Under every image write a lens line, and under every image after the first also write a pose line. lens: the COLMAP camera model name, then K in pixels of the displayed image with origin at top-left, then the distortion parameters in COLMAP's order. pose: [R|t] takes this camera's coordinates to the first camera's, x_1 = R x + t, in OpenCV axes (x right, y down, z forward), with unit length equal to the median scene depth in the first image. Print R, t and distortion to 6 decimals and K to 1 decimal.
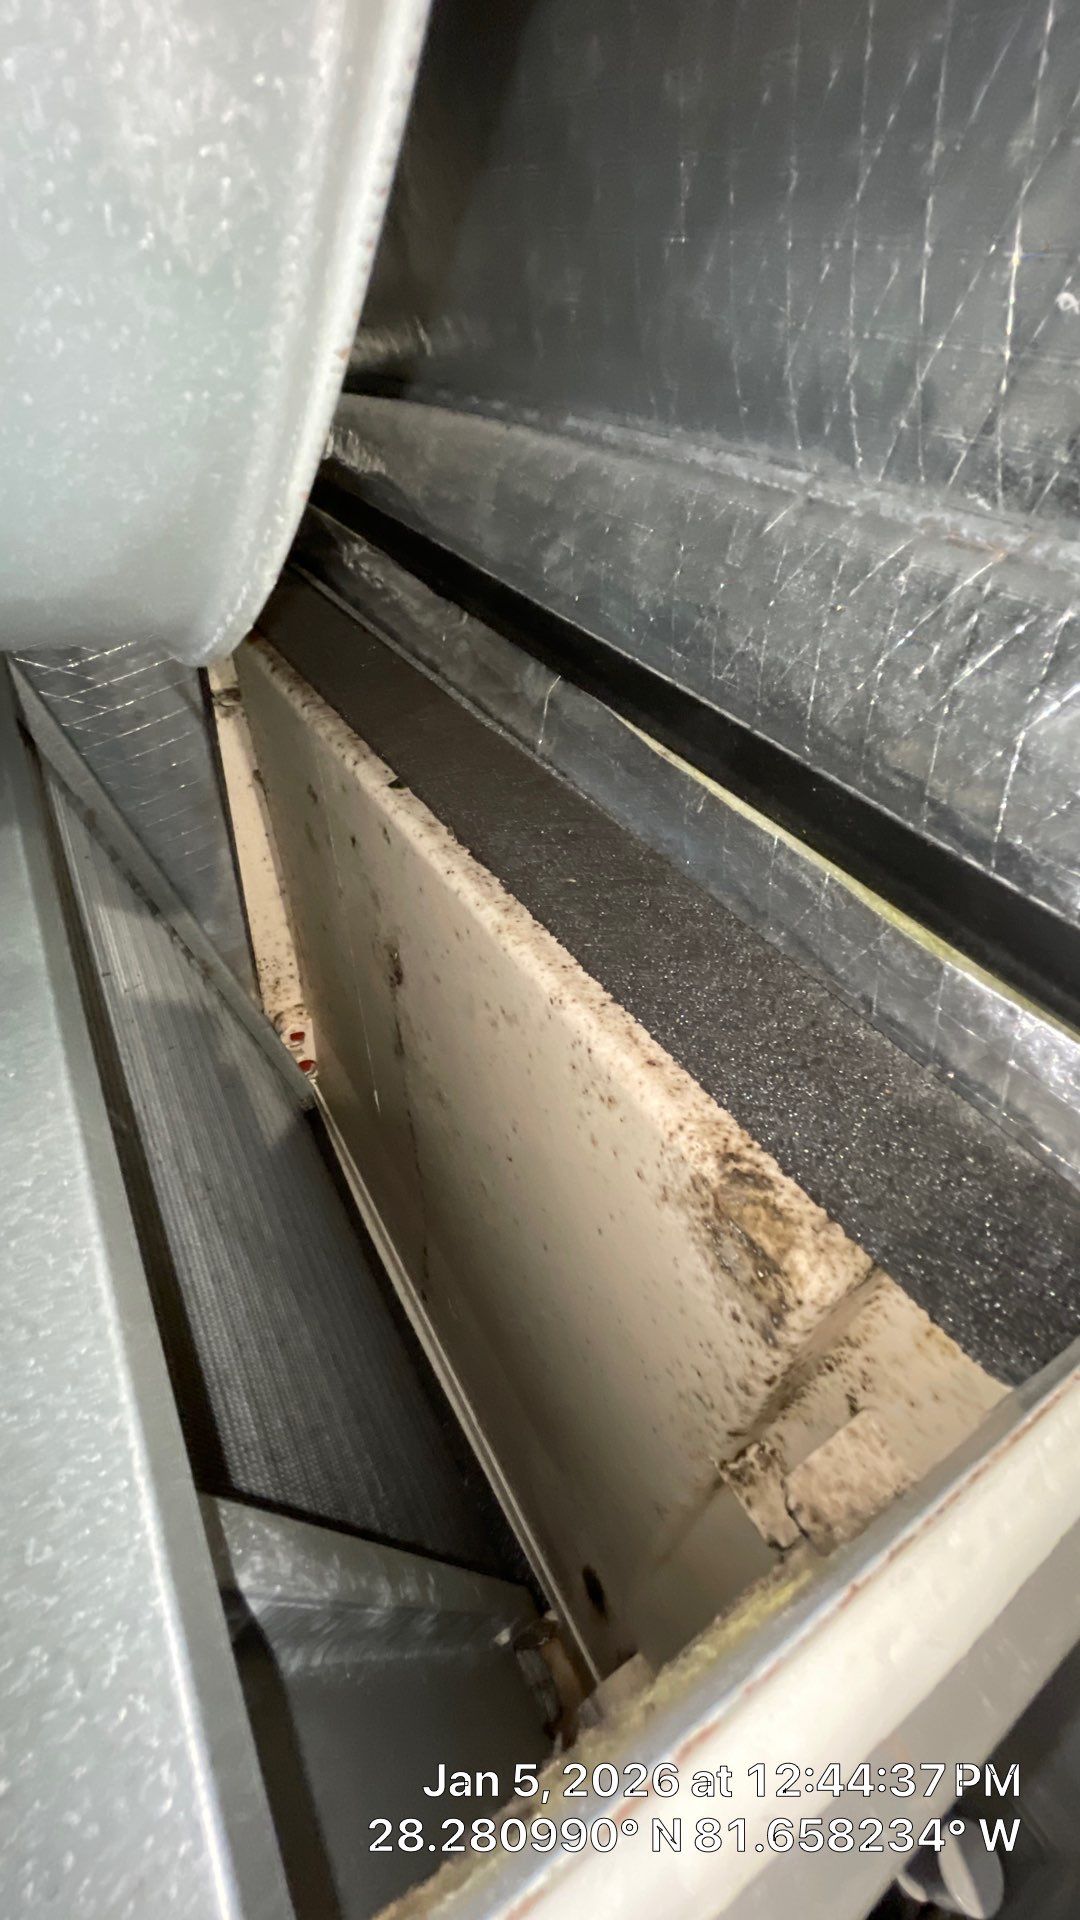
lens RADIAL K [[768.8, 0, 543.7], [0, 768.8, 960.5], [0, 0, 1]] dist [-0.001062, -0.000602]
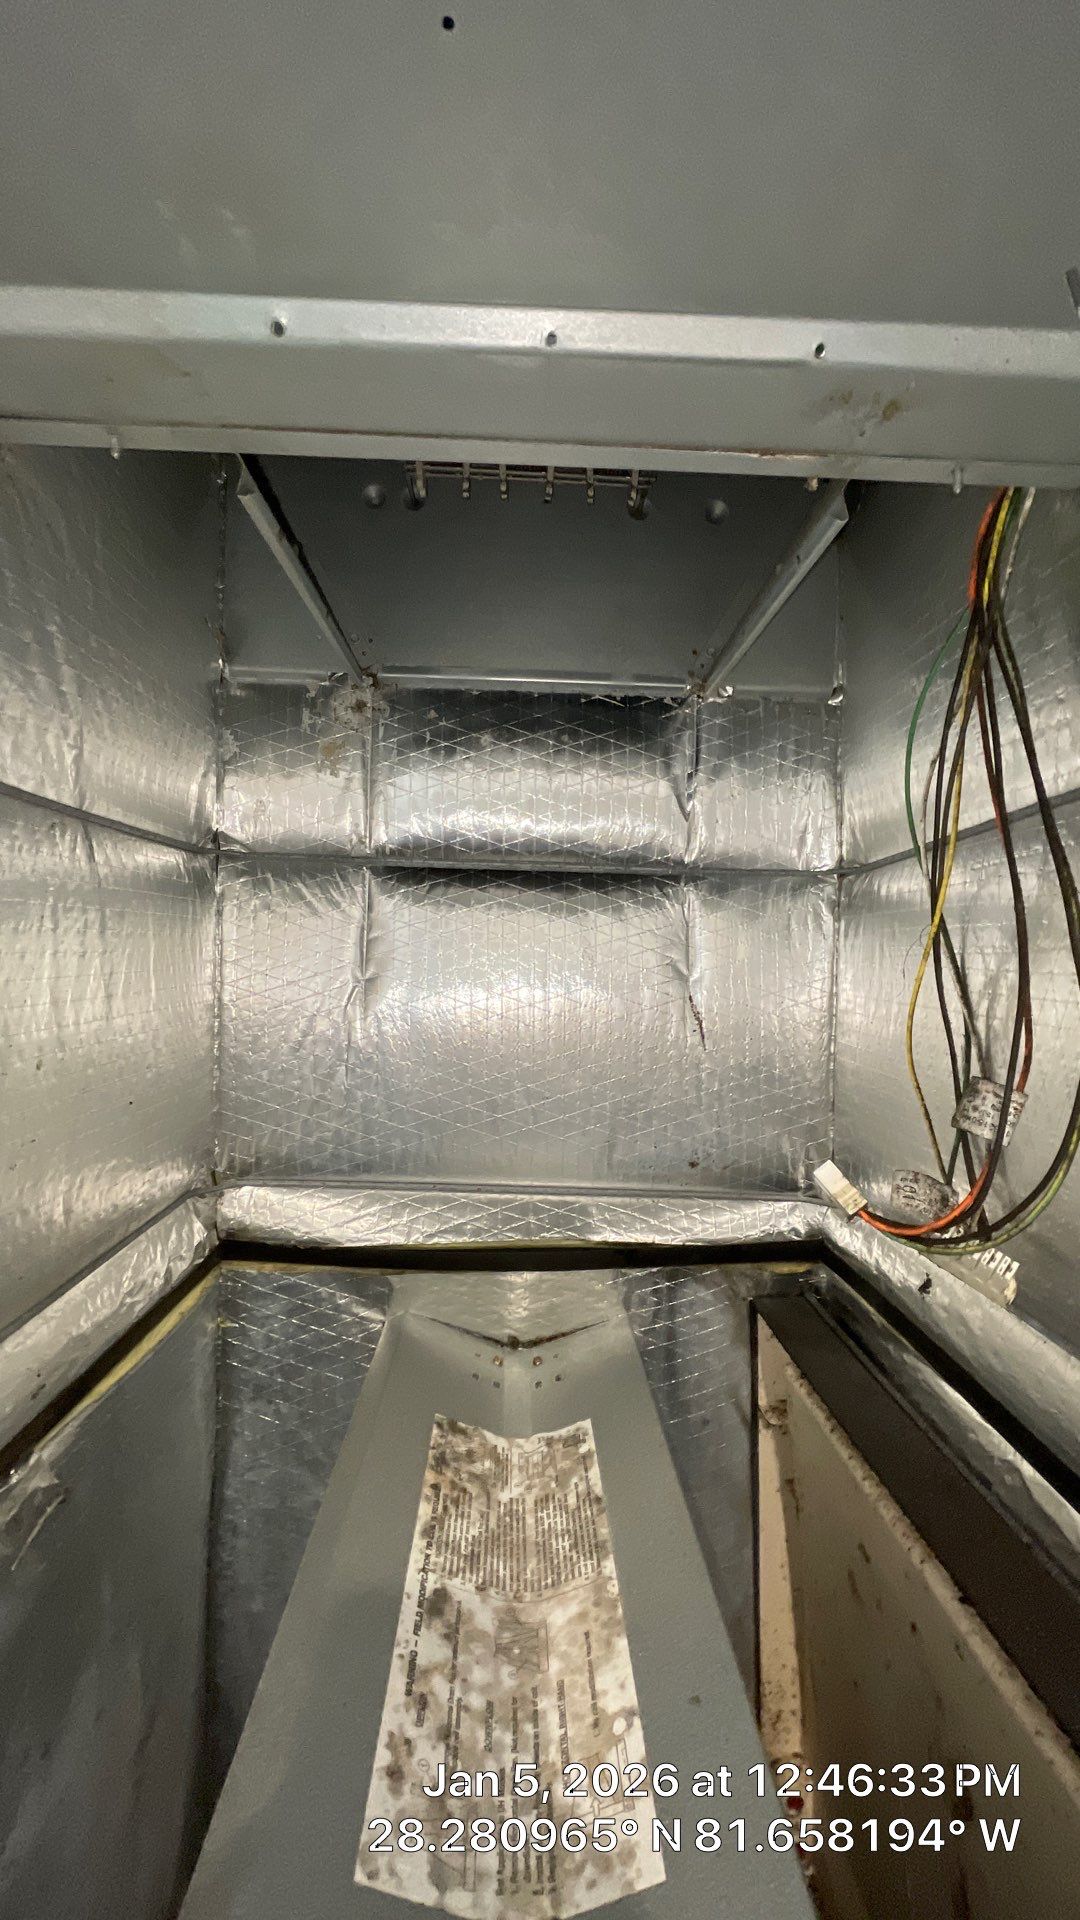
lens RADIAL K [[768.8, 0, 534.5], [0, 768.8, 957.9], [0, 0, 1]] dist [-0.001062, -0.000602]
pose [[0.863124, -0.115495, -0.491608, -0.098982], [-0.233367, 0.772088, -0.591117, -0.204295], [0.447836, 0.624932, 0.639455, -1.054956]]
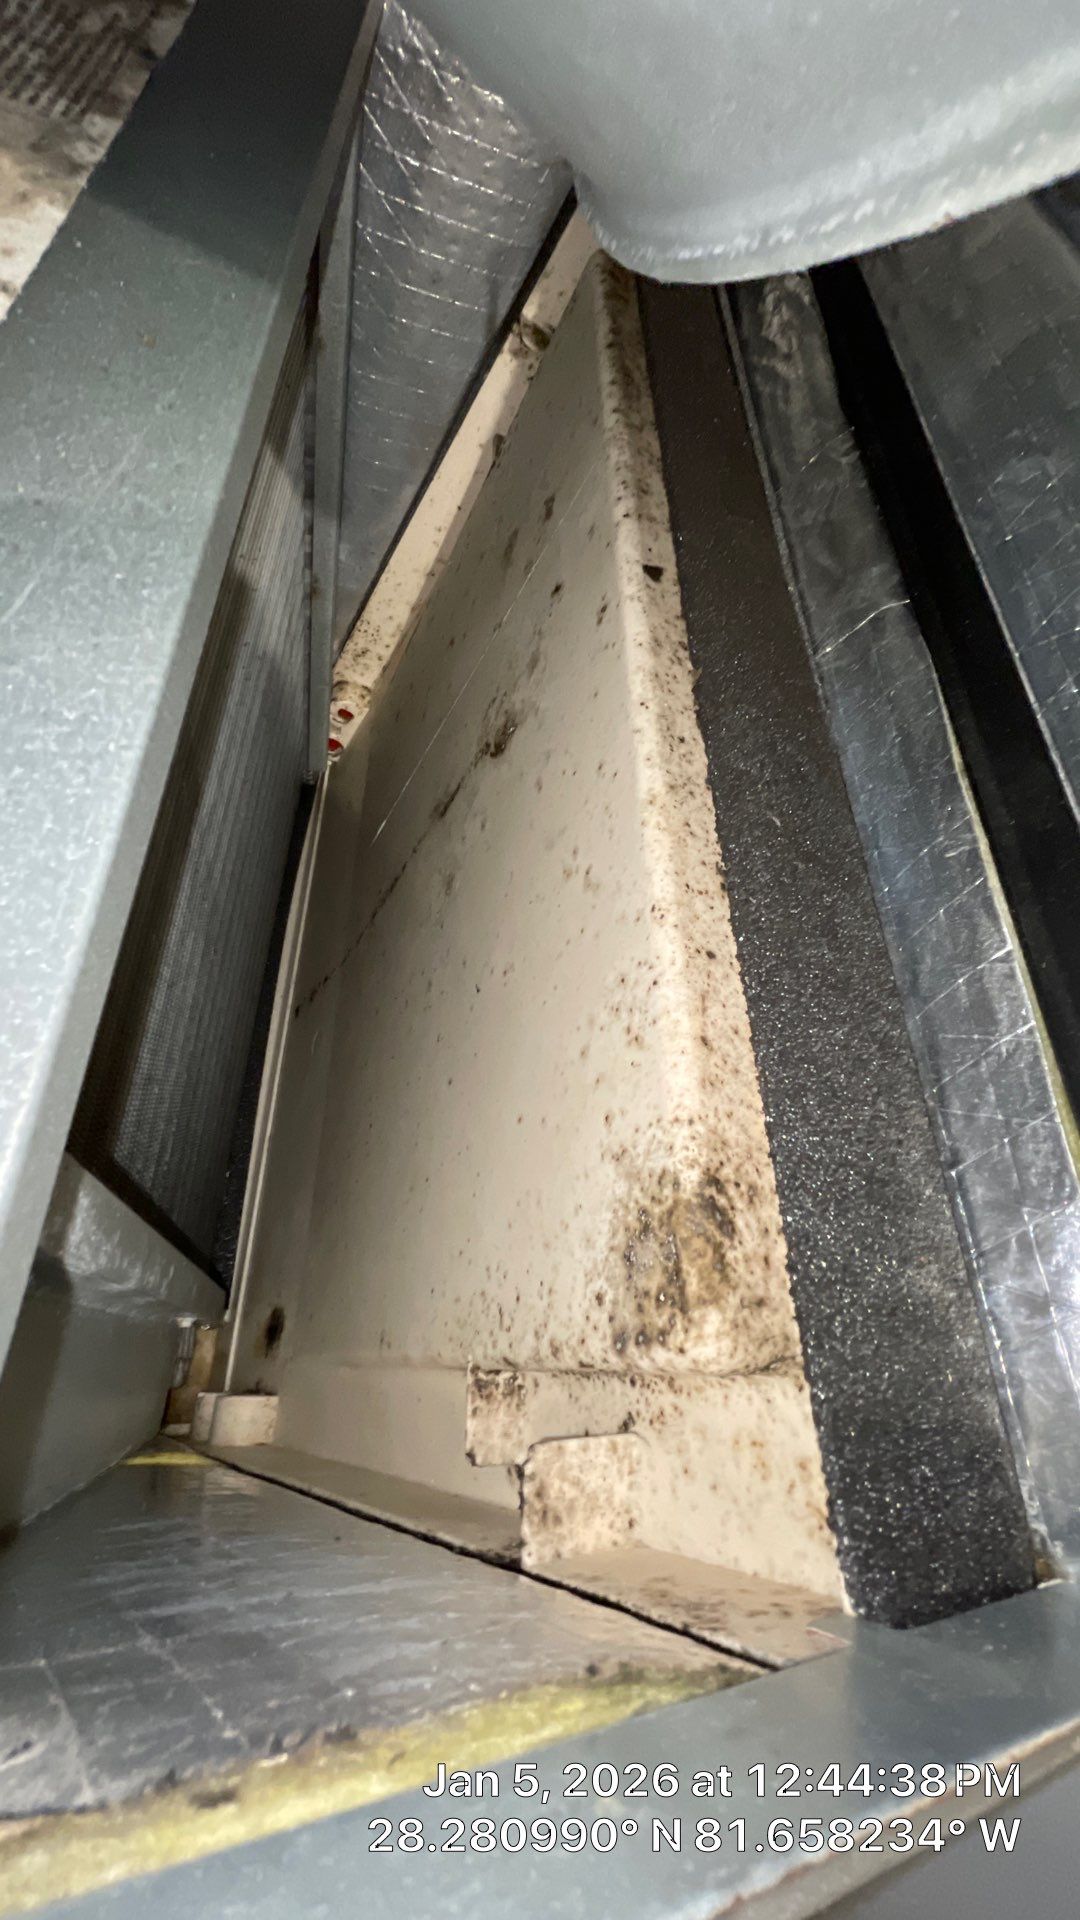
lens RADIAL K [[768.8, 0, 543.2], [0, 768.8, 955.6], [0, 0, 1]] dist [-0.001062, -0.000602]
pose [[0.771660, 0.628077, 0.100303, -0.154454], [-0.635227, 0.753089, 0.171299, 0.025036], [0.032051, -0.195899, 0.980100, 0.141392]]
